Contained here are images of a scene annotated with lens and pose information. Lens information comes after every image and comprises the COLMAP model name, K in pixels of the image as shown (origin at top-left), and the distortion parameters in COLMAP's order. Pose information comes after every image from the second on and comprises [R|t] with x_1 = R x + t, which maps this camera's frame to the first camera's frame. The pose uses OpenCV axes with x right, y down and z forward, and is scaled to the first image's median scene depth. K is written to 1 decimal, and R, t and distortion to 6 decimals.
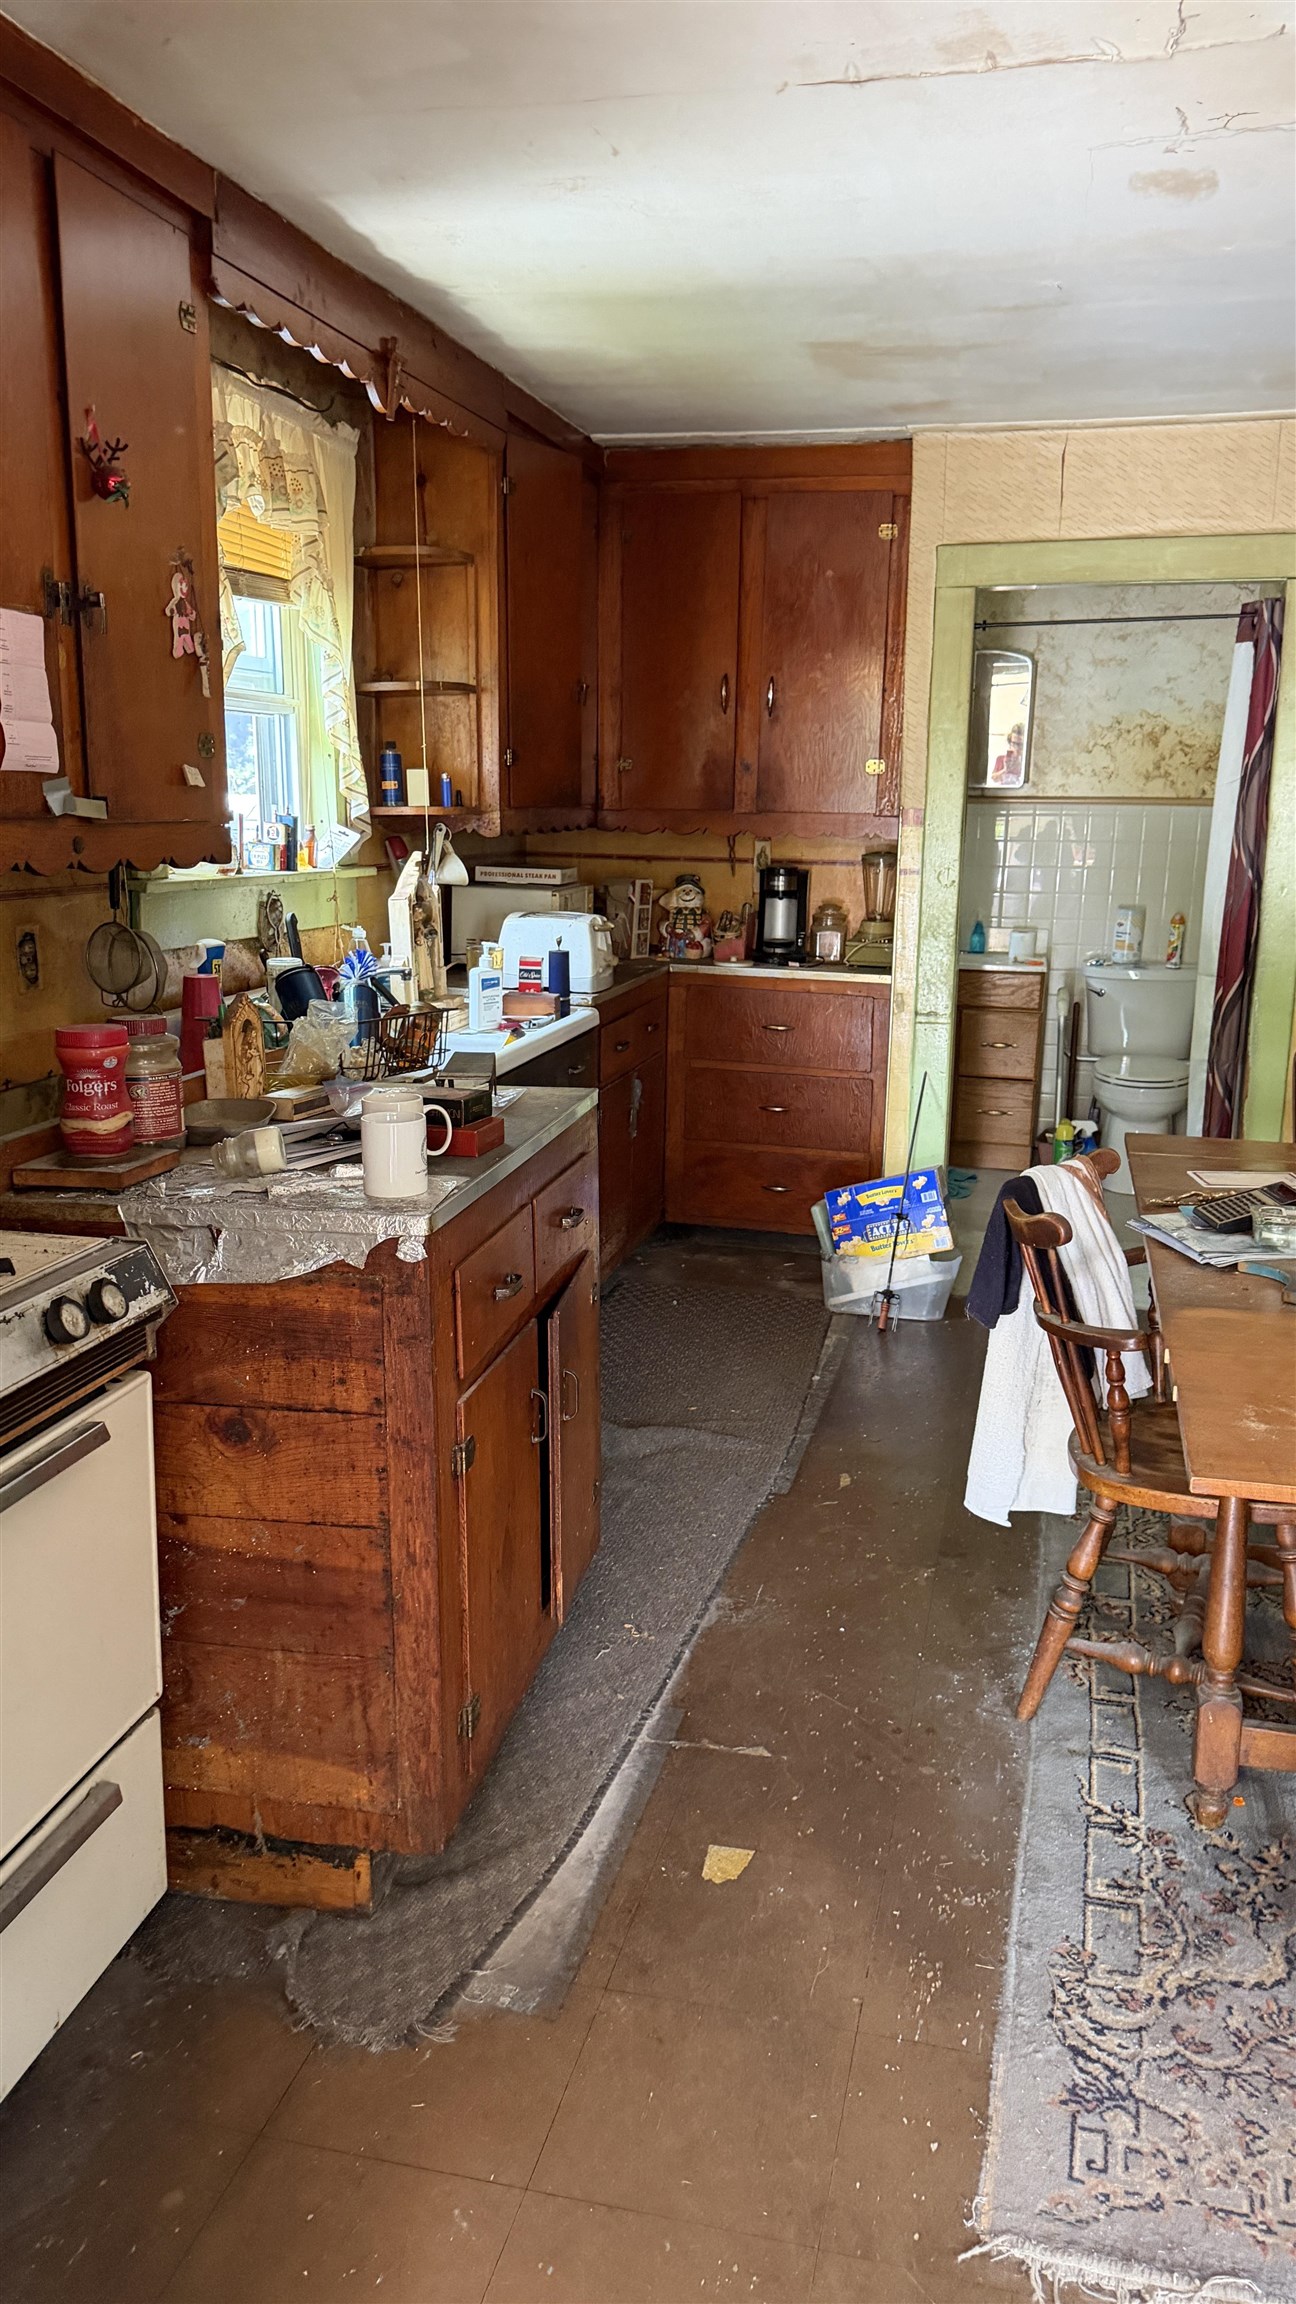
lens RADIAL K [[1607.2, 0, 648.0], [0, 1607.2, 1152.0], [0, 0, 1]] dist [-0.003421, -0.025980]
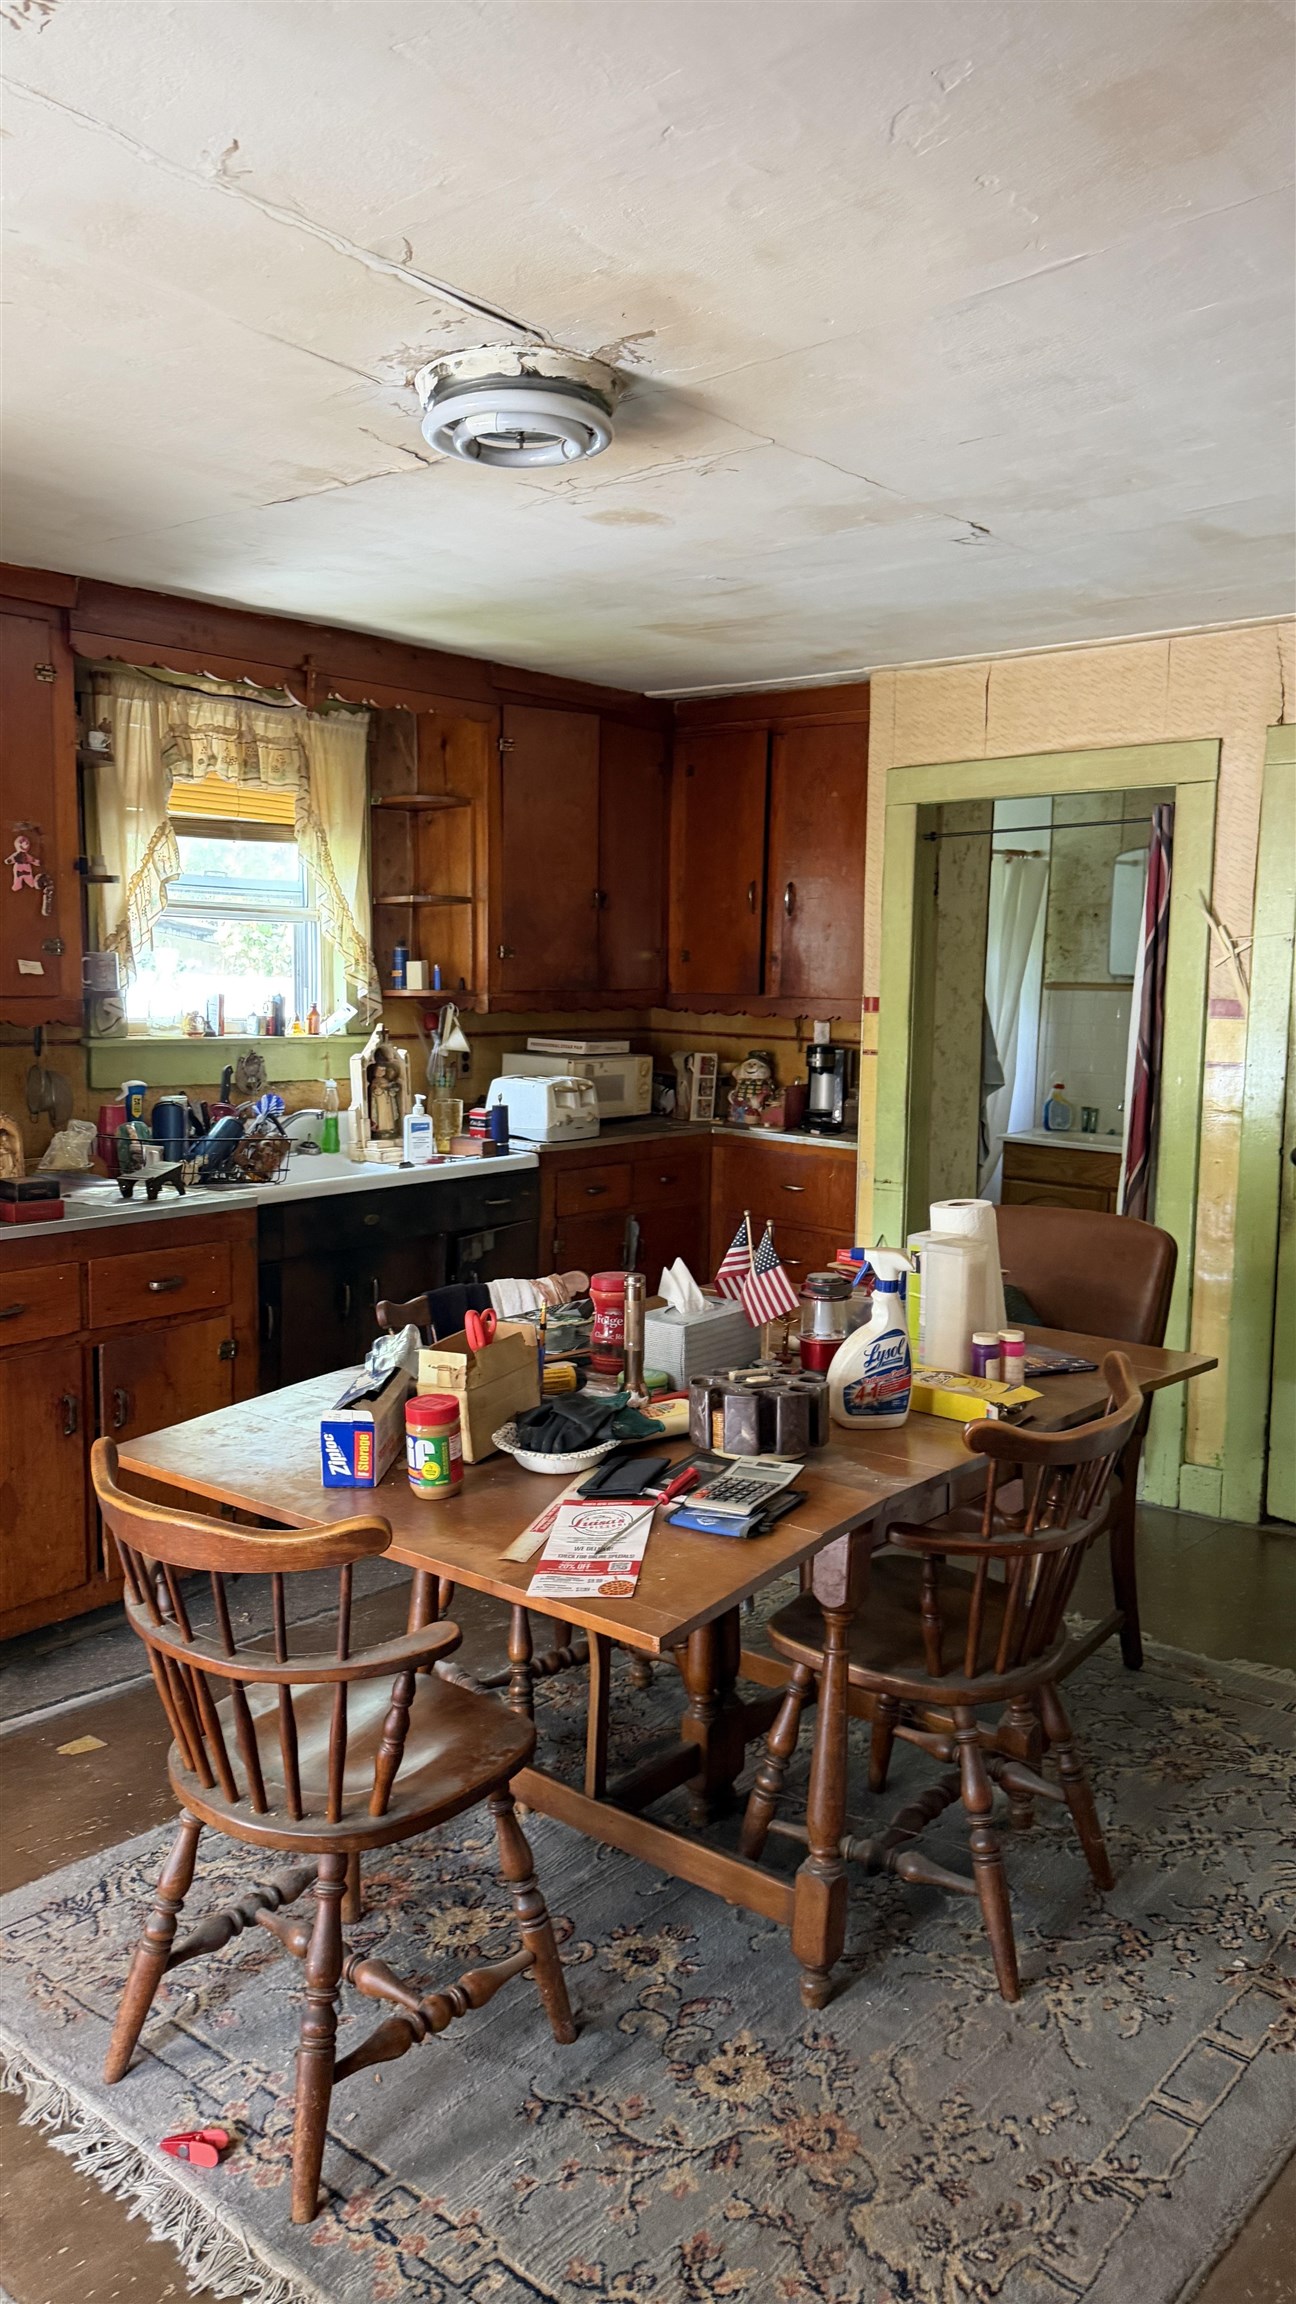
lens RADIAL K [[1573.2, 0, 648.0], [0, 1573.2, 1152.0], [0, 0, 1]] dist [0.042453, -0.000778]
pose [[0.903795, 0.056683, -0.424194, 0.533474], [-0.100812, 0.991495, -0.082303, -0.000598], [0.415922, 0.117149, 0.901823, -0.045901]]
